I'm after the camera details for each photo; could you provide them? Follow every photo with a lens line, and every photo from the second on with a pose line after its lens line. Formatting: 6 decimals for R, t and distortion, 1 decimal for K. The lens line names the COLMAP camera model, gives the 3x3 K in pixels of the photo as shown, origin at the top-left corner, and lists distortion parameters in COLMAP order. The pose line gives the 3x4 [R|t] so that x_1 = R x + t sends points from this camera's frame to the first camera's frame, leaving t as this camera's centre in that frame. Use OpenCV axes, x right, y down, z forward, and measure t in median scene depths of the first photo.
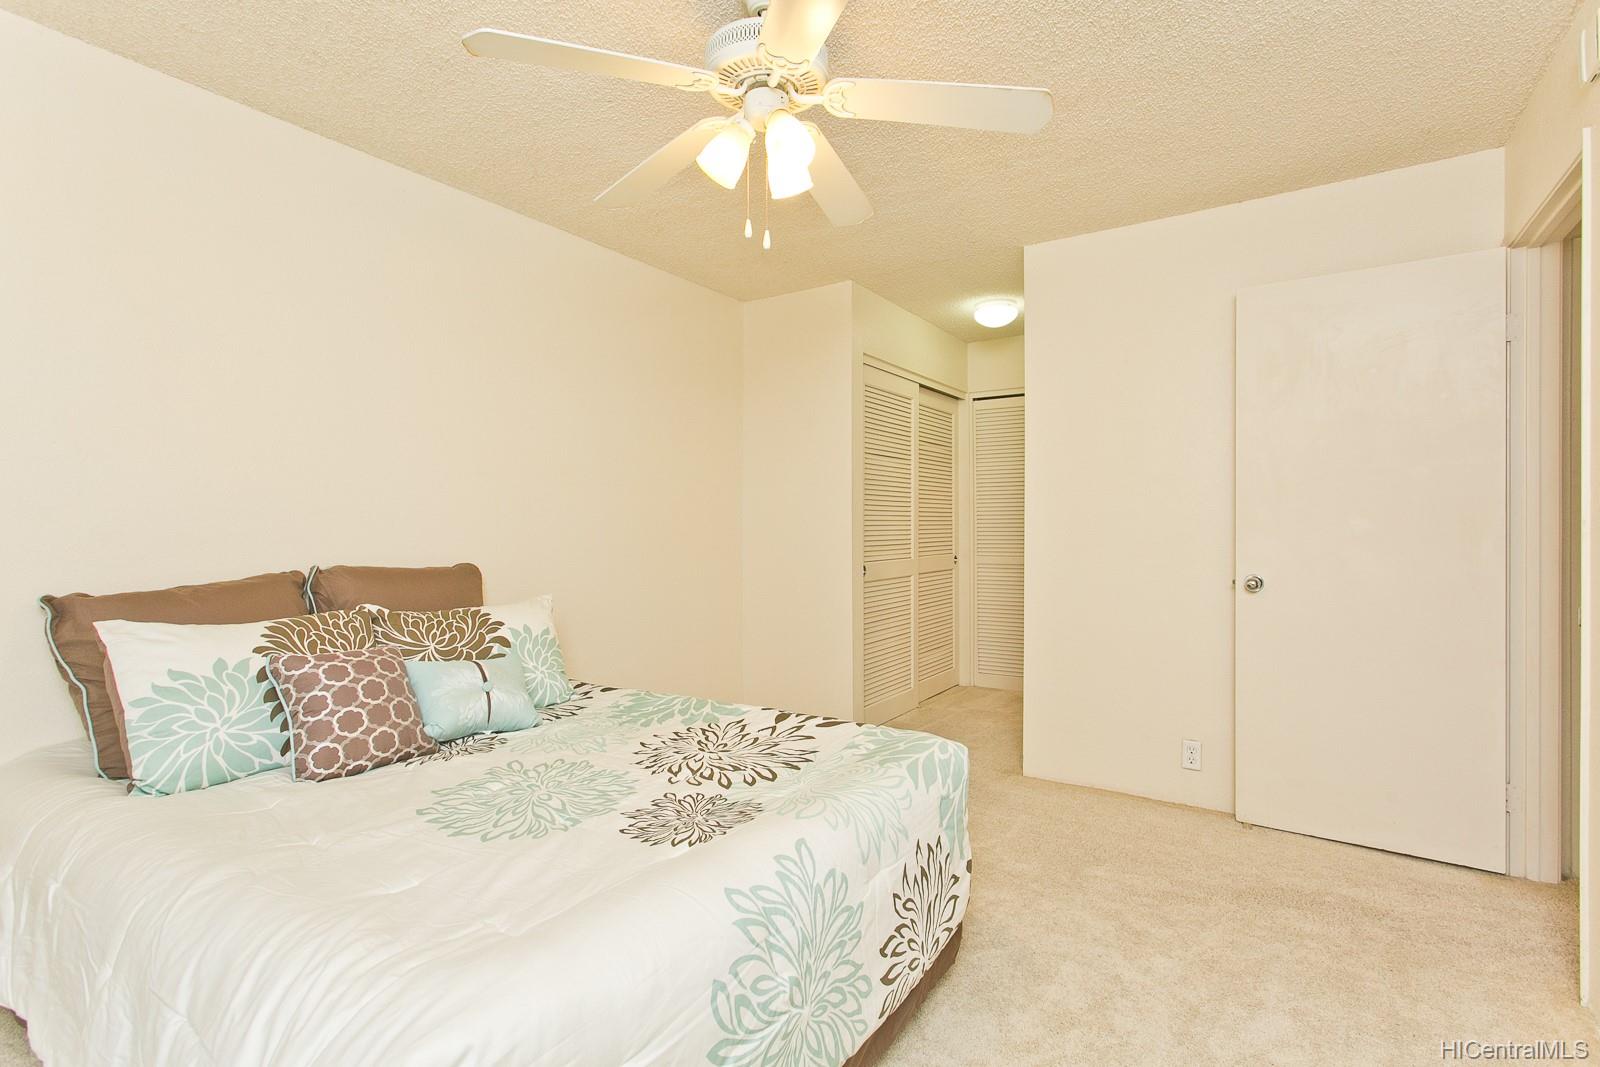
lens RADIAL K [[774.5, 0, 806.0], [0, 774.5, 529.5], [0, 0, 1]] dist [0.017362, -0.002345]
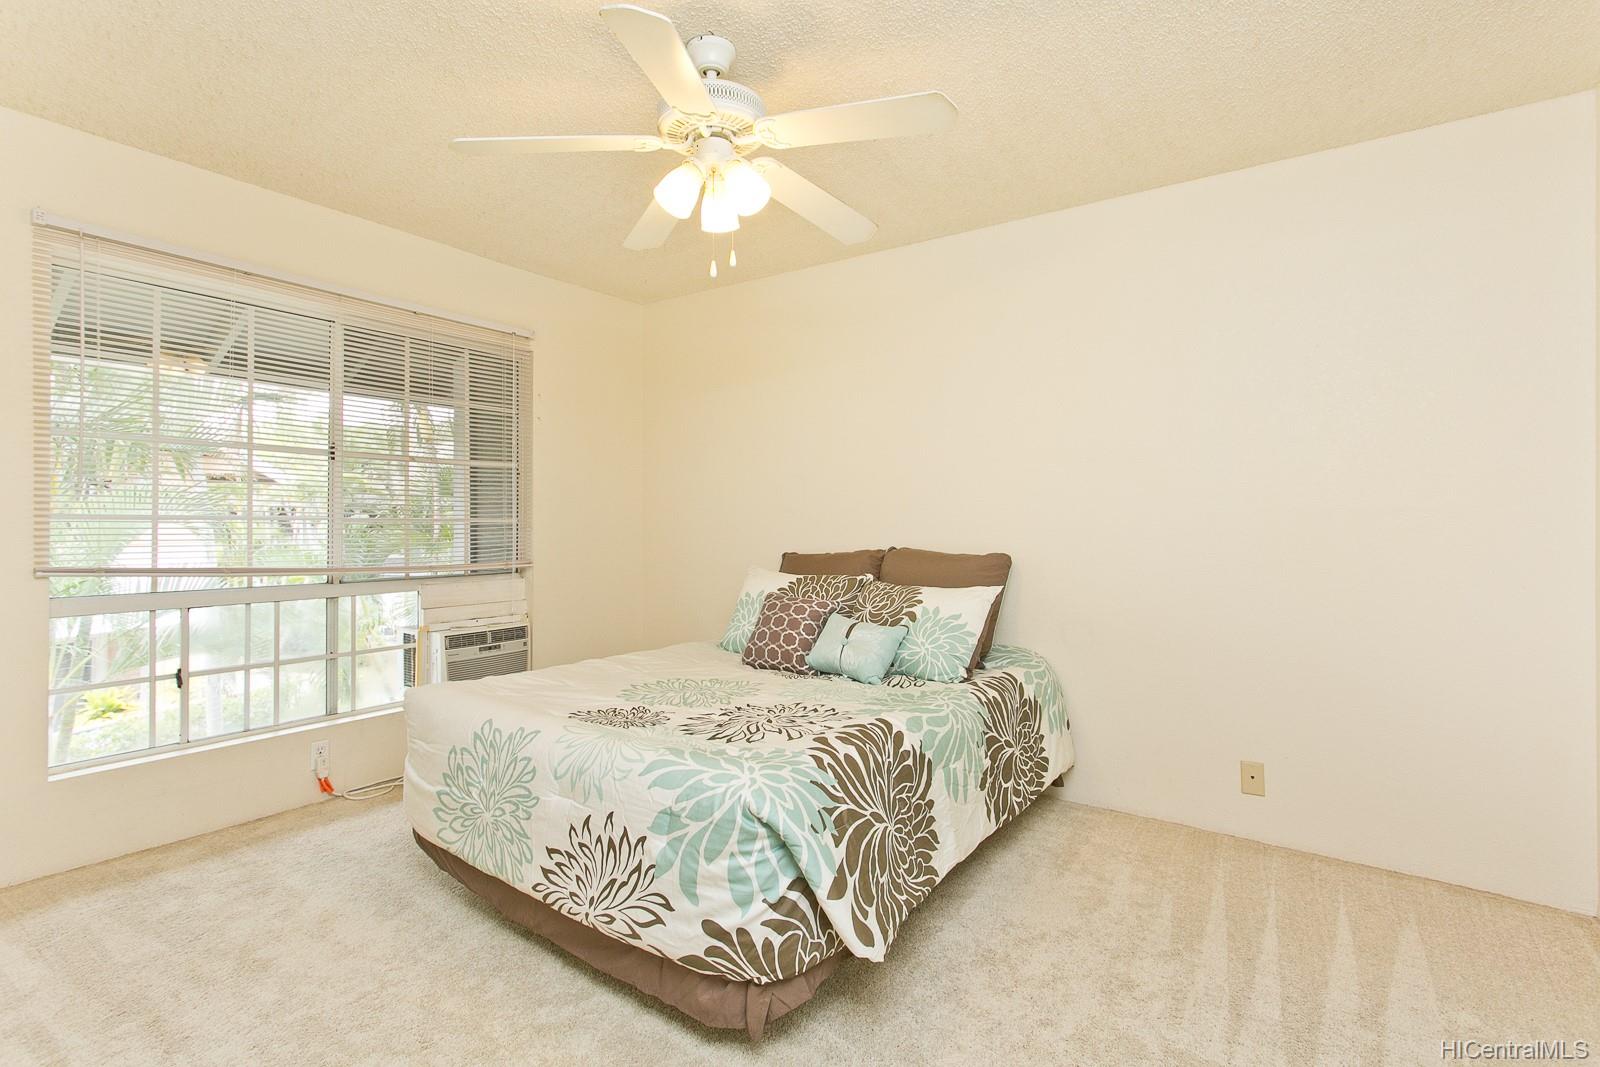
lens RADIAL K [[774.5, 0, 805.3], [0, 774.5, 529.2], [0, 0, 1]] dist [0.017362, -0.002345]
pose [[-0.066493, 0.009604, -0.997741, 1.155521], [-0.005746, 0.999933, 0.010008, -0.002951], [0.997770, 0.006399, -0.066434, 1.292472]]
